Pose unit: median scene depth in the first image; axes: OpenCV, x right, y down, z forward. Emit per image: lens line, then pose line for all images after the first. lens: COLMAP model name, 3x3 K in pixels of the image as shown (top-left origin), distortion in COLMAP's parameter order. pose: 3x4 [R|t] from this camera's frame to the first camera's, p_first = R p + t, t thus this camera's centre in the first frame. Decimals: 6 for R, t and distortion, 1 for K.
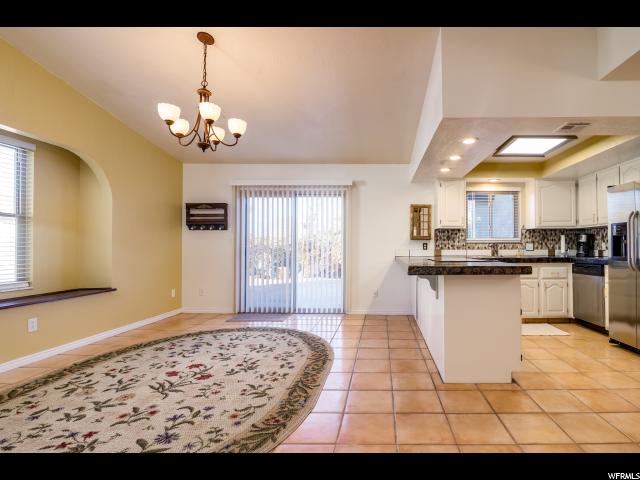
lens RADIAL K [[315.3, 0, 378.7], [0, 315.3, 244.3], [0, 0, 1]] dist [-0.013615, -0.000099]
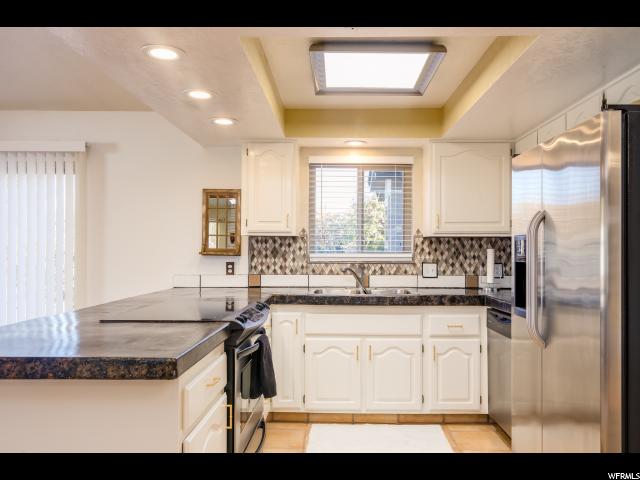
lens RADIAL K [[490.3, 0, 323.3], [0, 490.3, 250.1], [0, 0, 1]] dist [0.001702, 0.000886]
pose [[0.999966, 0.004936, -0.006681, 0.324727], [-0.004877, 0.999949, 0.008799, -0.033825], [0.006724, -0.008767, 0.999939, 0.190472]]
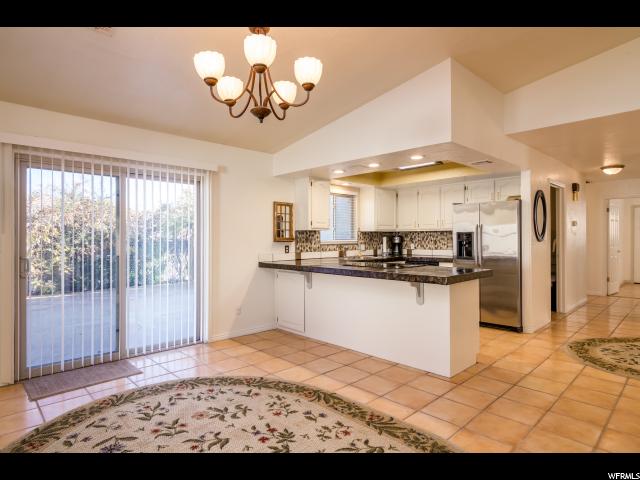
lens RADIAL K [[360.9, 0, 323.5], [0, 360.9, 238.7], [0, 0, 1]] dist [-0.003185, -0.000494]
pose [[0.718882, -0.003546, 0.695123, -0.514720], [0.001412, 0.999992, 0.003641, -0.028536], [-0.695131, -0.001636, 0.718881, 0.204704]]
